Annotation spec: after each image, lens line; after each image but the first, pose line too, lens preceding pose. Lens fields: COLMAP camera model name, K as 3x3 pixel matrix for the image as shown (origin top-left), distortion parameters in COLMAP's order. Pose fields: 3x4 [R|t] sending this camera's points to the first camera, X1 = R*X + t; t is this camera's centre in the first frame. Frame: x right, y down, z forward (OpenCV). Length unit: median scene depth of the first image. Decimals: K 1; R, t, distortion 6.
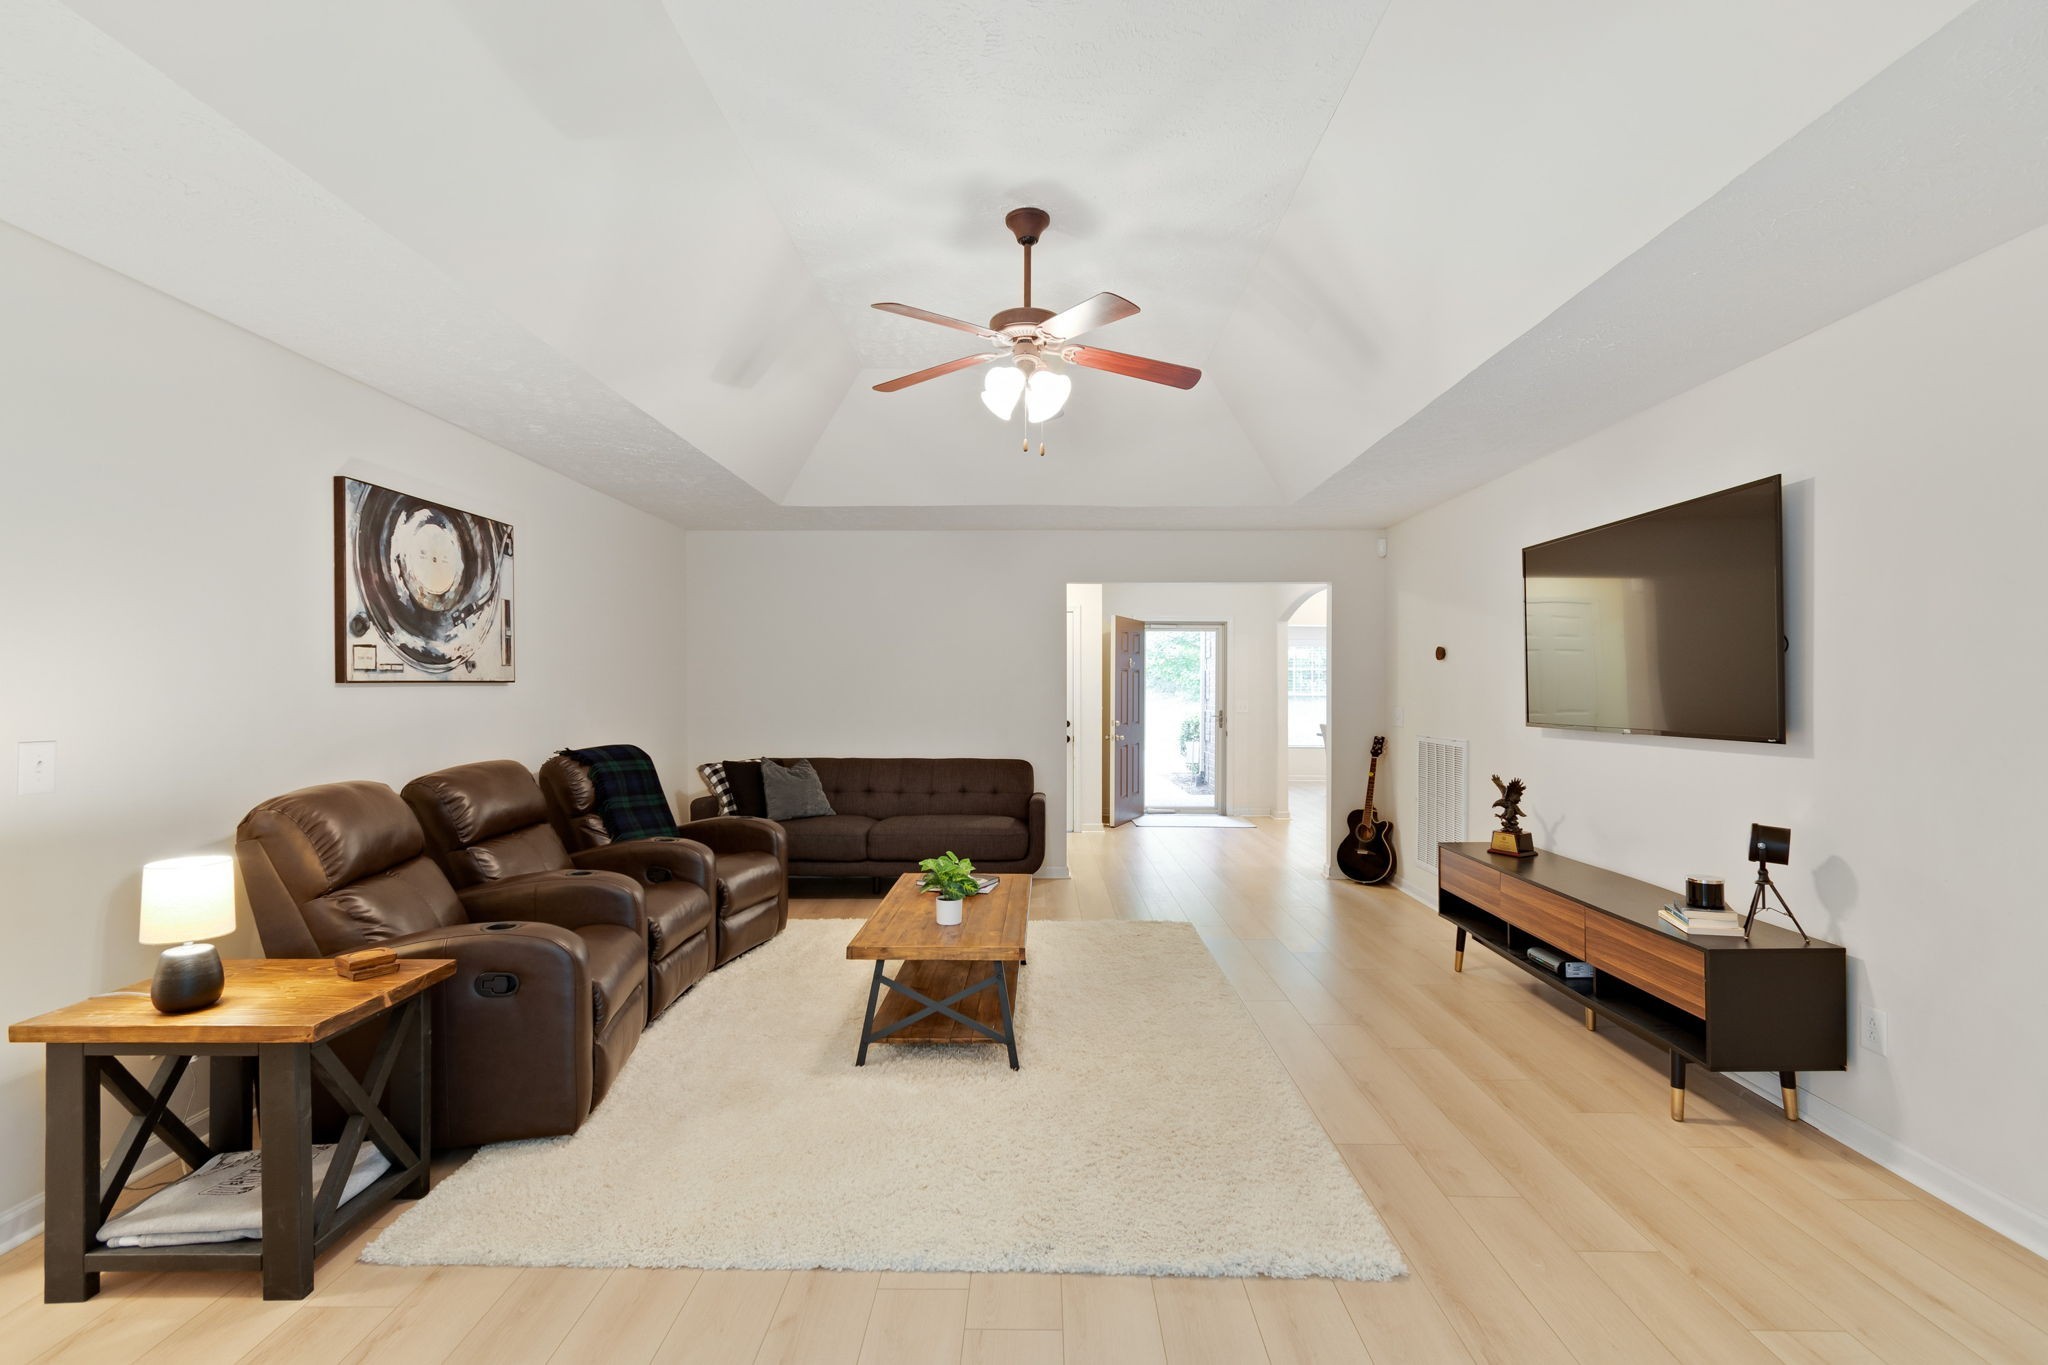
lens RADIAL K [[920.0, 0, 1027.4], [0, 920.0, 681.1], [0, 0, 1]] dist [0.001714, 0.001428]
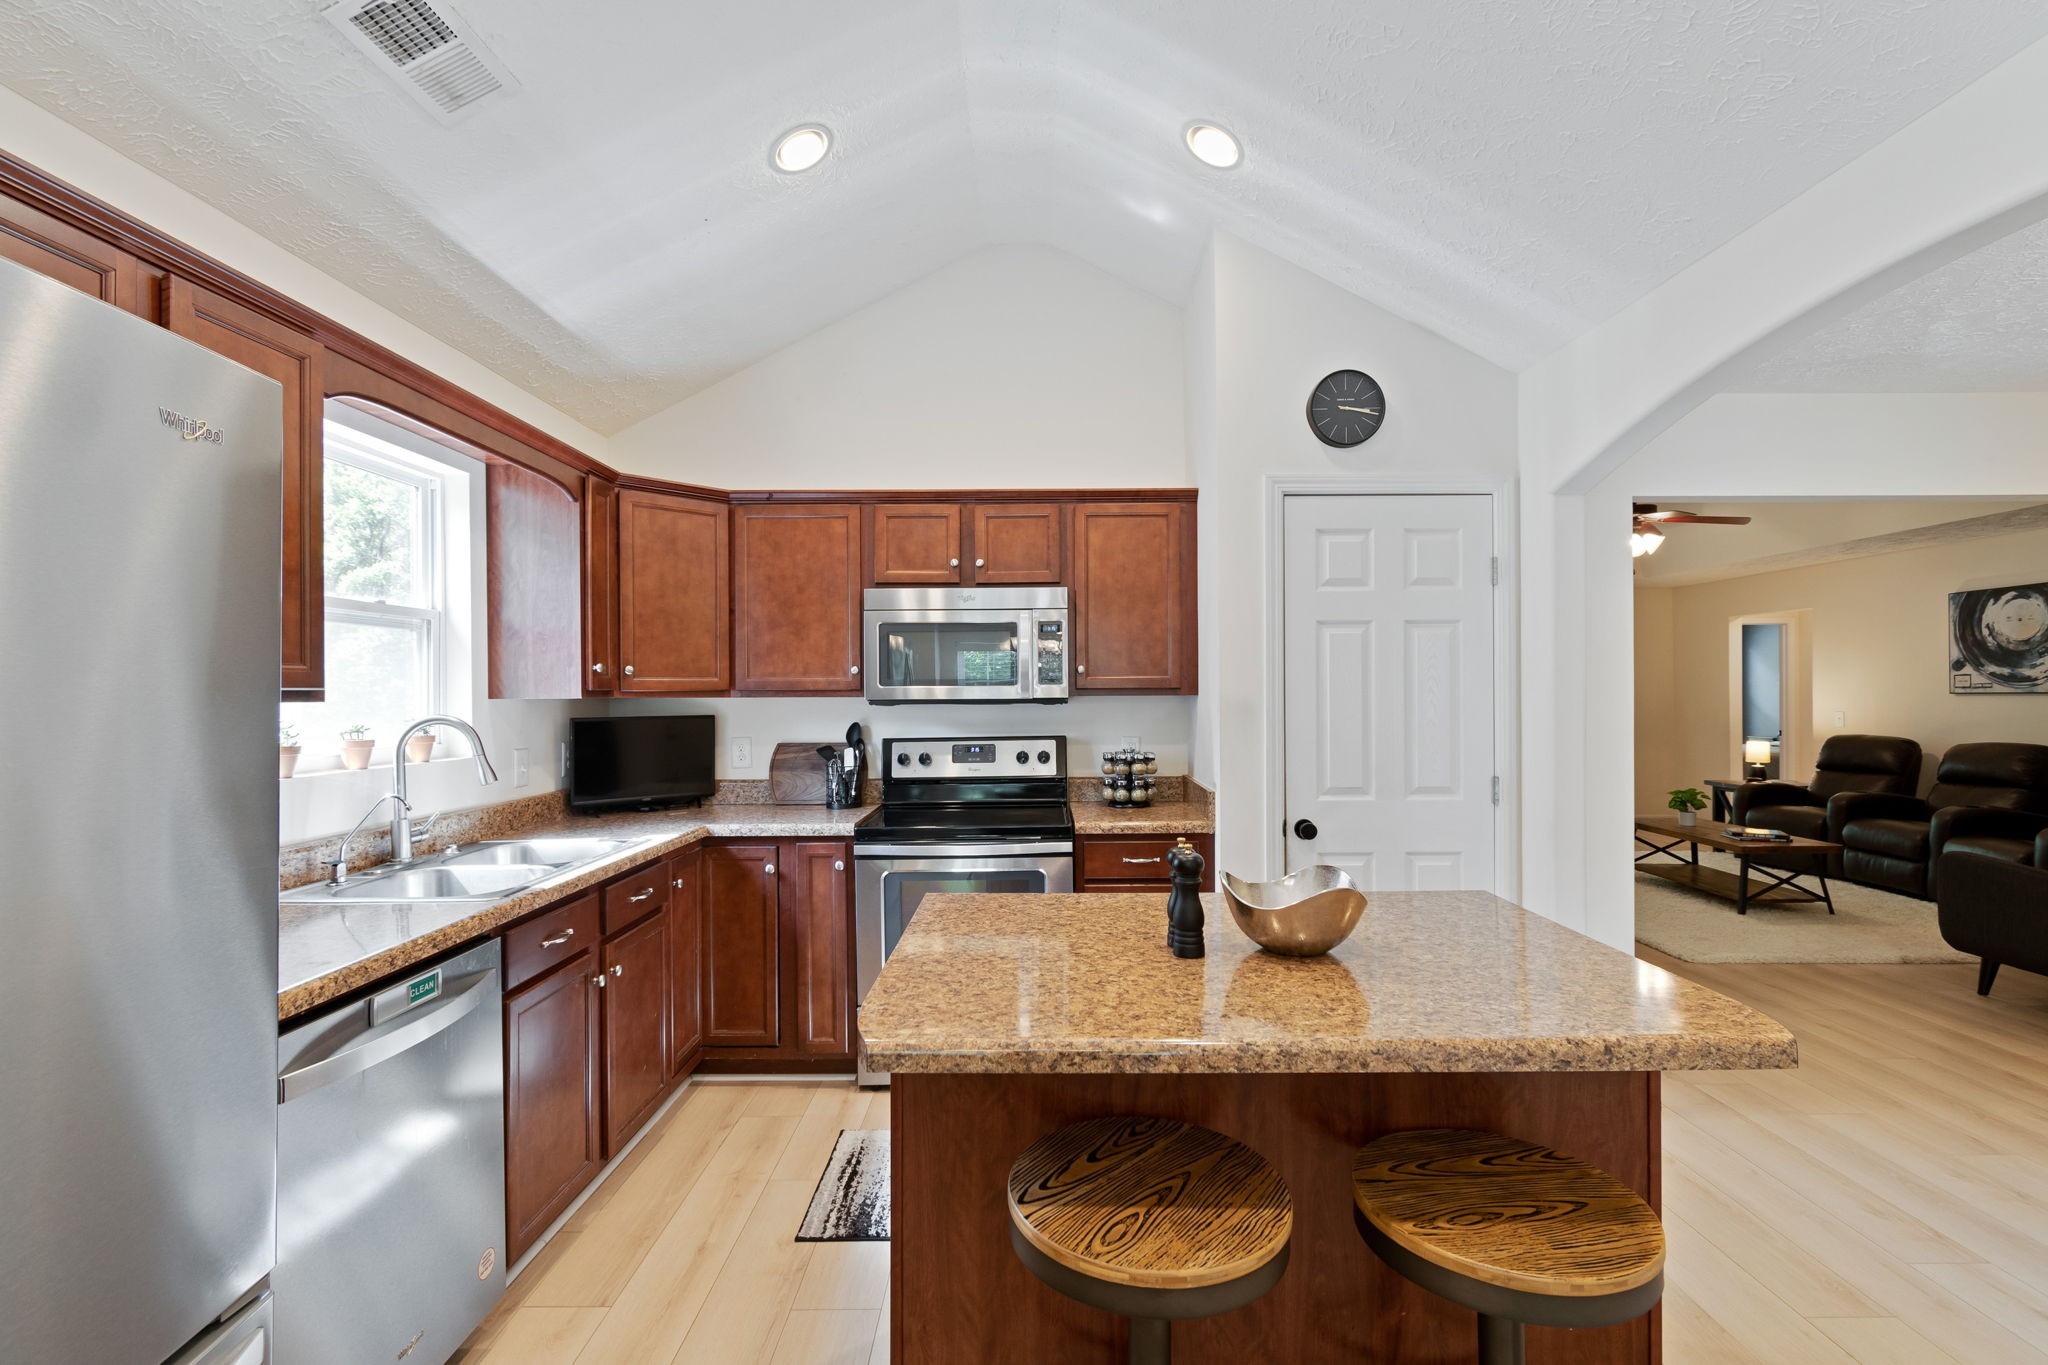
lens RADIAL K [[920.0, 0, 1027.4], [0, 920.0, 681.1], [0, 0, 1]] dist [0.001714, 0.001428]
pose [[-0.999899, 0.003466, -0.013810, 1.179583], [0.003744, 0.999790, -0.020156, 0.006407], [0.013737, -0.020205, -0.999701, 2.648207]]
